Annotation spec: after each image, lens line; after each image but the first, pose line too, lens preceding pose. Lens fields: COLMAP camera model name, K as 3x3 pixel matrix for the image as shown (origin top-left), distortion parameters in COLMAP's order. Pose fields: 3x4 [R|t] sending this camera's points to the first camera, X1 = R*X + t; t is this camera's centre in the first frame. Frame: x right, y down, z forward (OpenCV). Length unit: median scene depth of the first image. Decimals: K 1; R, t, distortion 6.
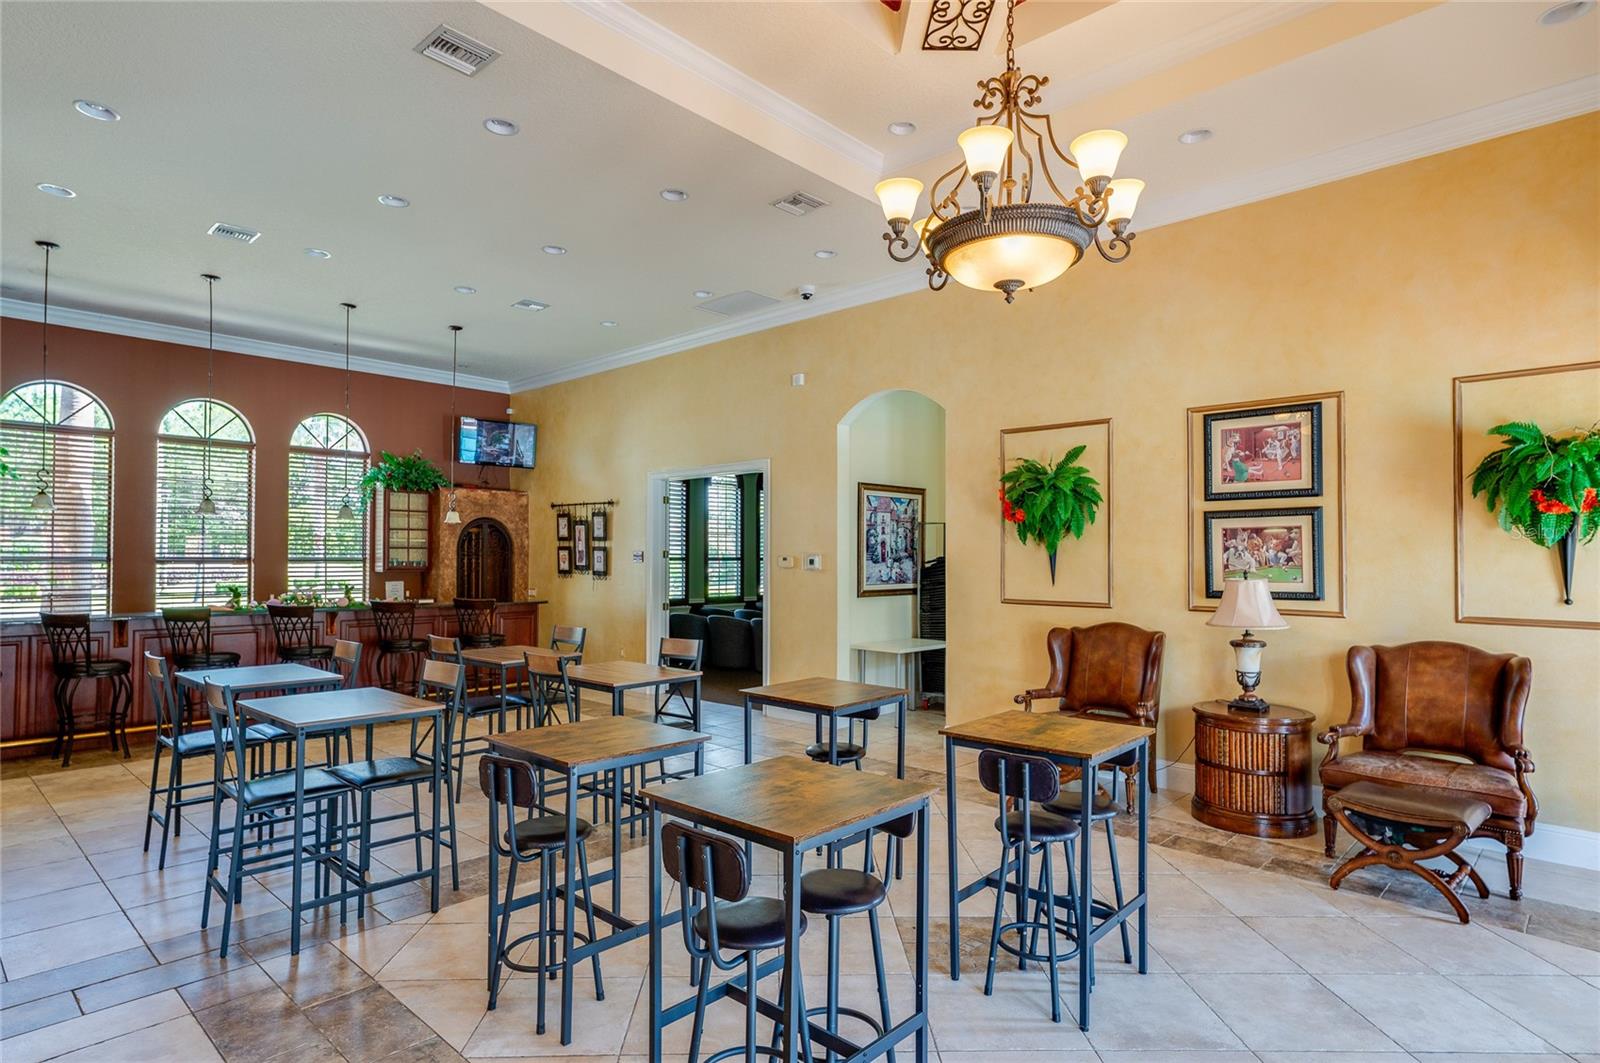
lens RADIAL K [[854.8, 0, 826.2], [0, 854.8, 540.4], [0, 0, 1]] dist [-0.001229, 0.000215]
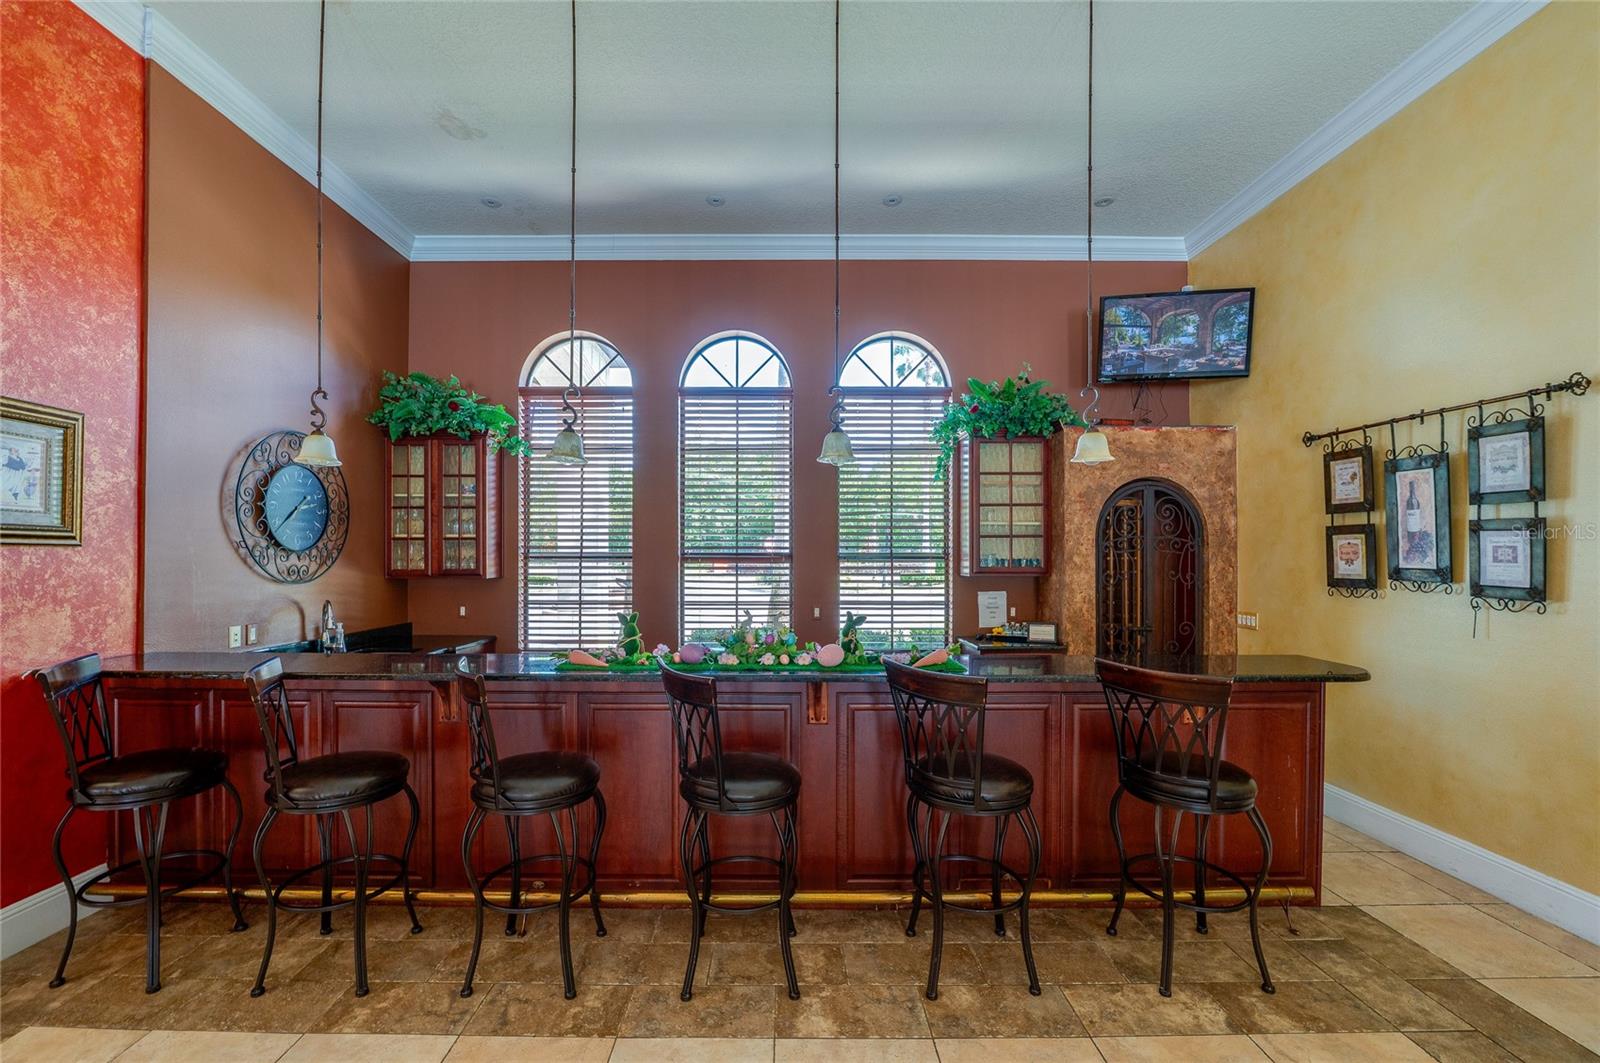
lens RADIAL K [[660.0, 0, 765.8], [0, 660.0, 556.4], [0, 0, 1]] dist [0.001163, 0.000158]
pose [[0.652517, -0.002029, -0.757771, -0.251254], [0.018108, 0.999753, 0.012915, 0.013557], [0.757558, -0.022149, 0.652393, 0.567406]]
